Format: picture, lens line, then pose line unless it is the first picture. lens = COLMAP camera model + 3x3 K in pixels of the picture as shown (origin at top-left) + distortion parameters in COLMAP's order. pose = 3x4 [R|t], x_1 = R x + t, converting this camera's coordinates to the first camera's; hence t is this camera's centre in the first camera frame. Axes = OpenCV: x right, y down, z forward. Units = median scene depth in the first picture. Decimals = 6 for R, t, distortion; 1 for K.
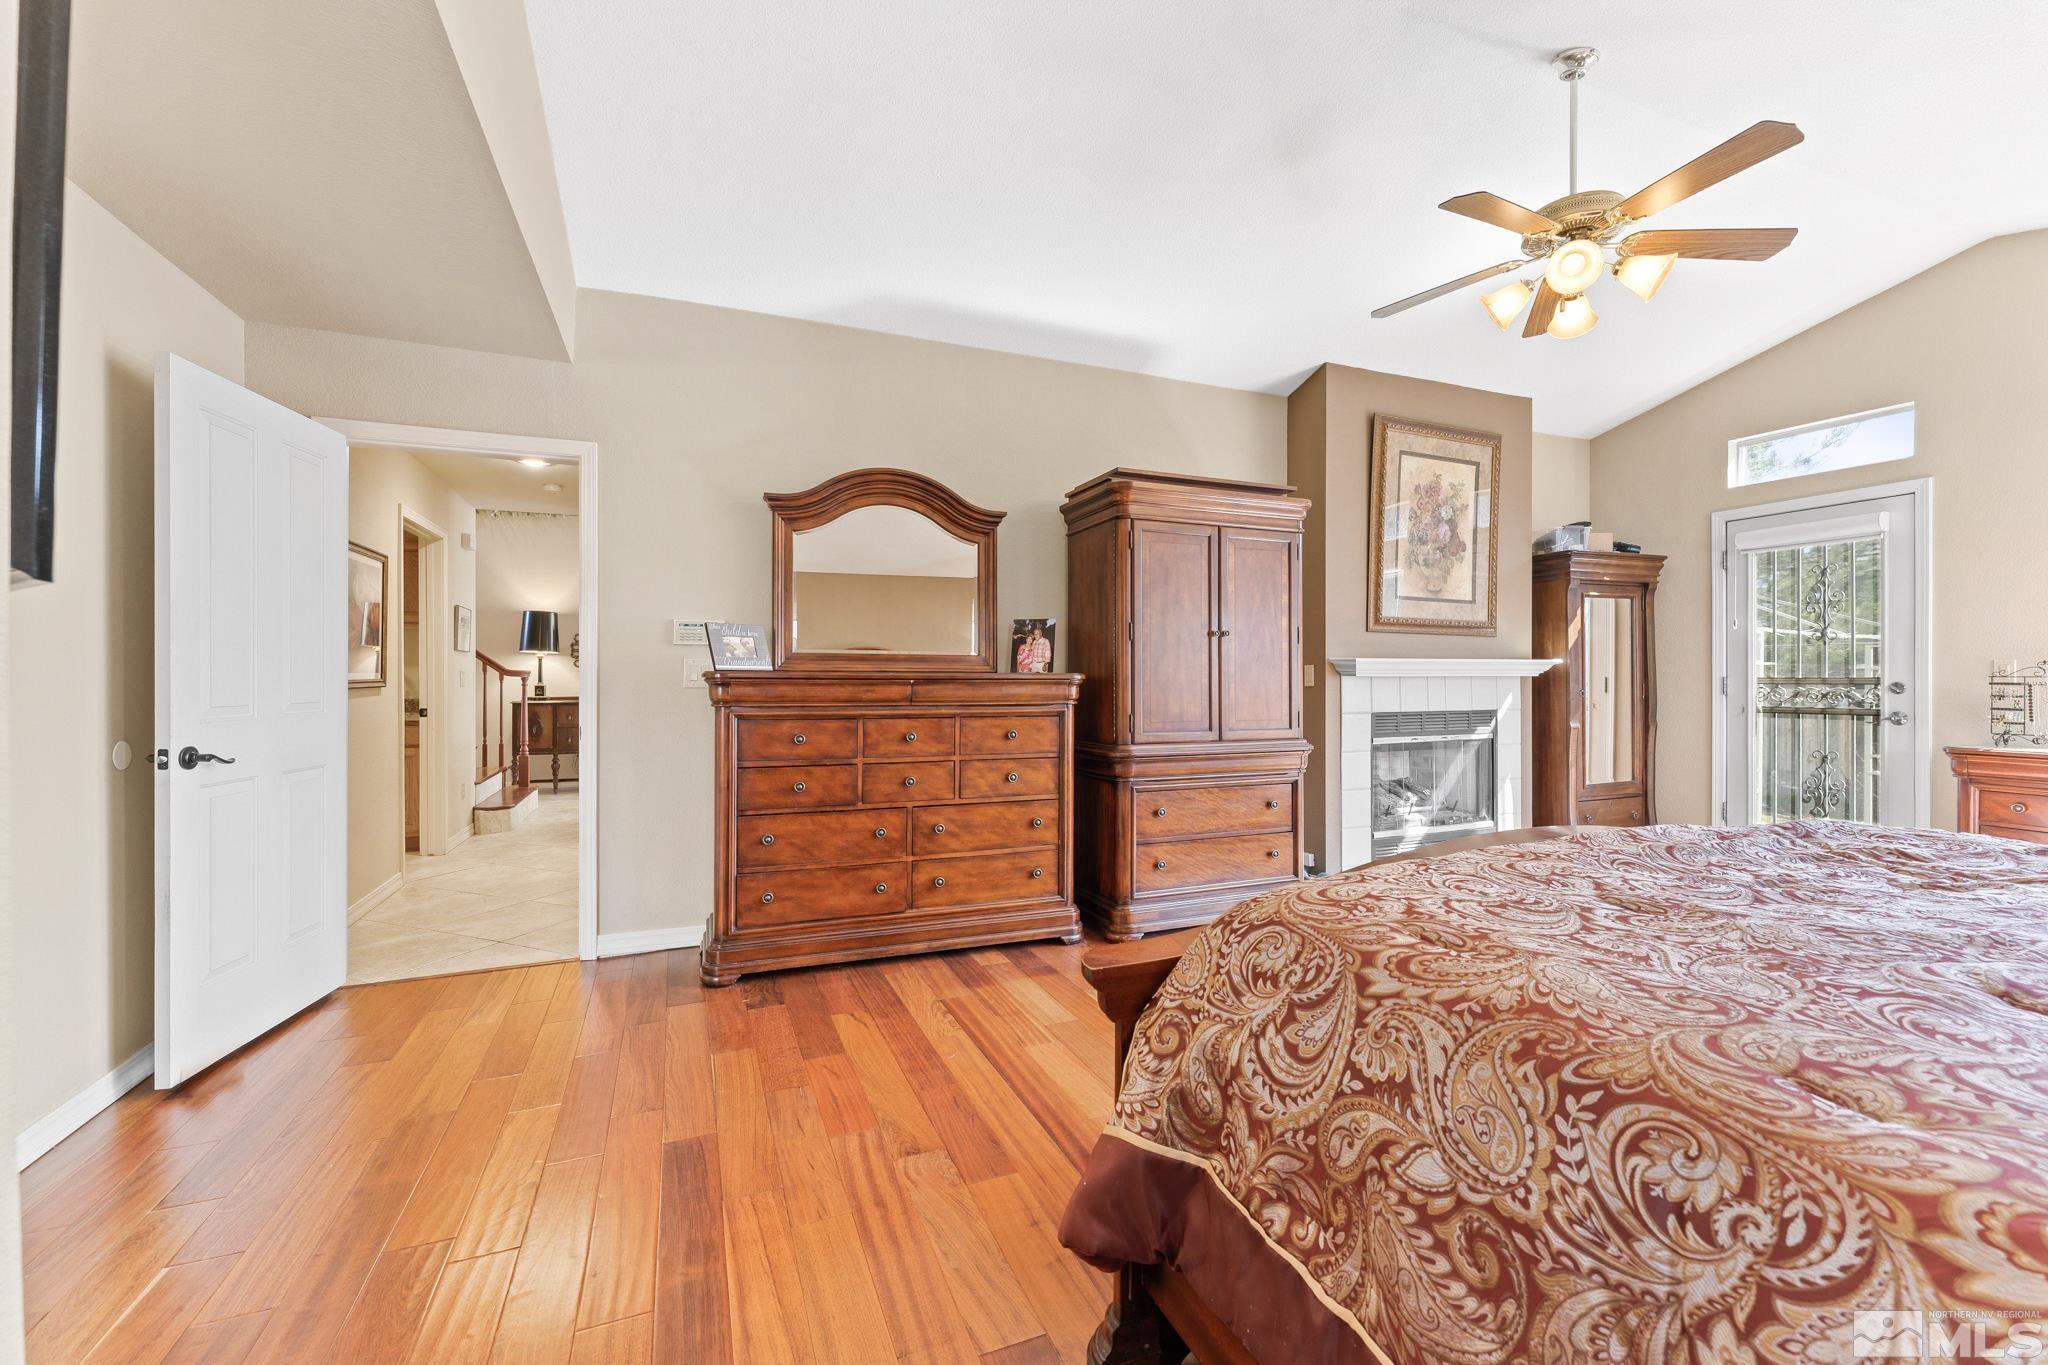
lens RADIAL K [[826.5, 0, 1020.5], [0, 826.5, 682.1], [0, 0, 1]] dist [-0.000323, -0.000101]
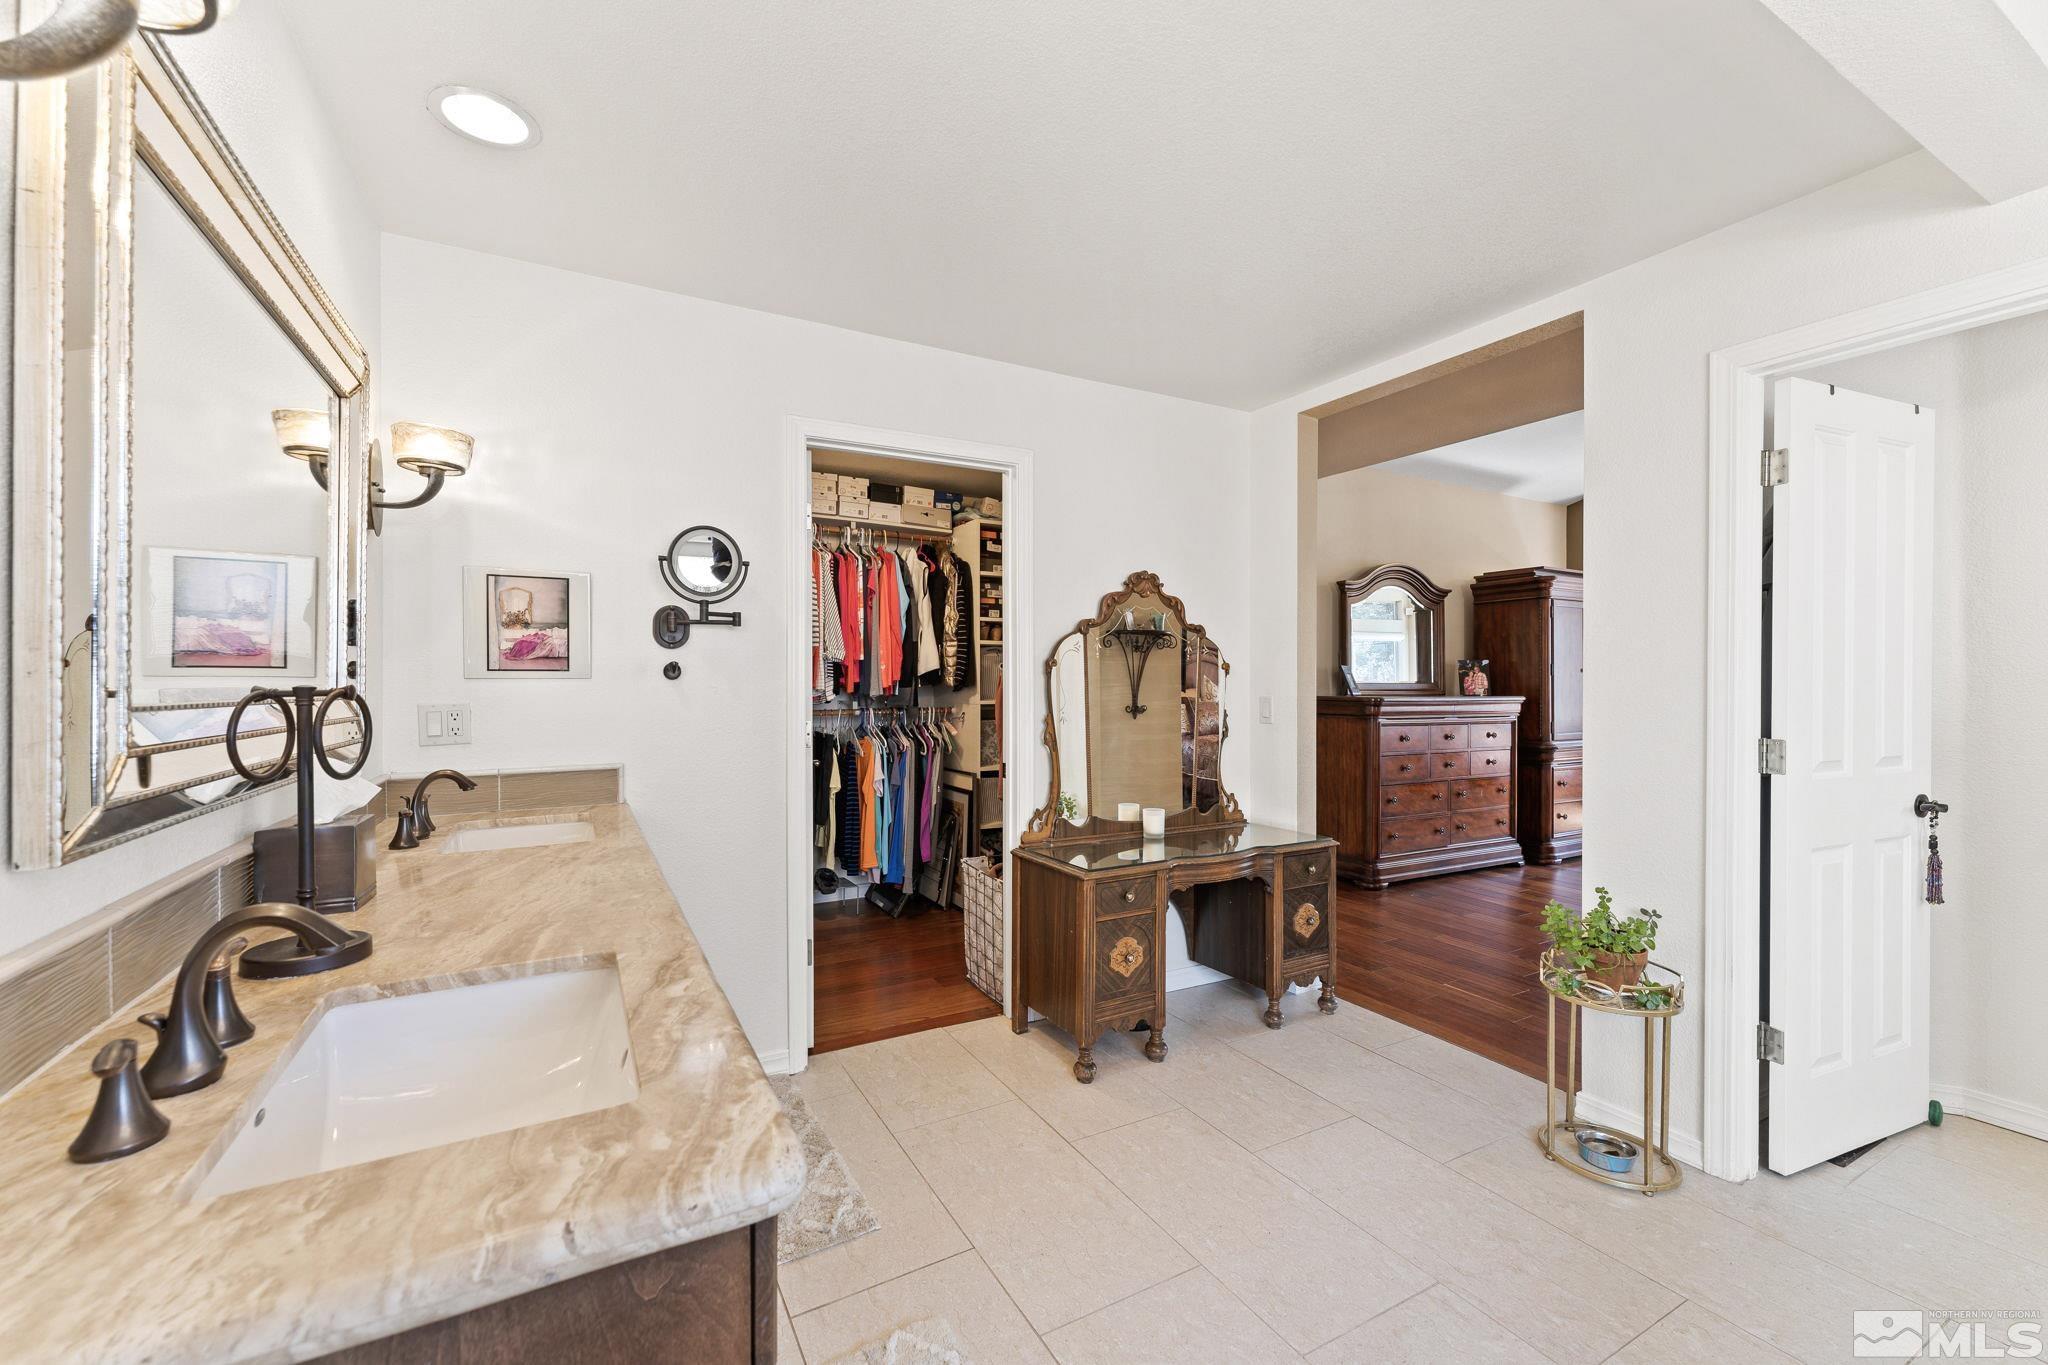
lens RADIAL K [[826.5, 0, 1024.3], [0, 826.5, 683.5], [0, 0, 1]] dist [-0.000323, -0.000101]
pose [[0.992344, -0.000295, 0.123504, -1.066729], [0.000506, 0.999998, -0.001682, -0.031808], [-0.123503, 0.001732, 0.992343, -0.452088]]
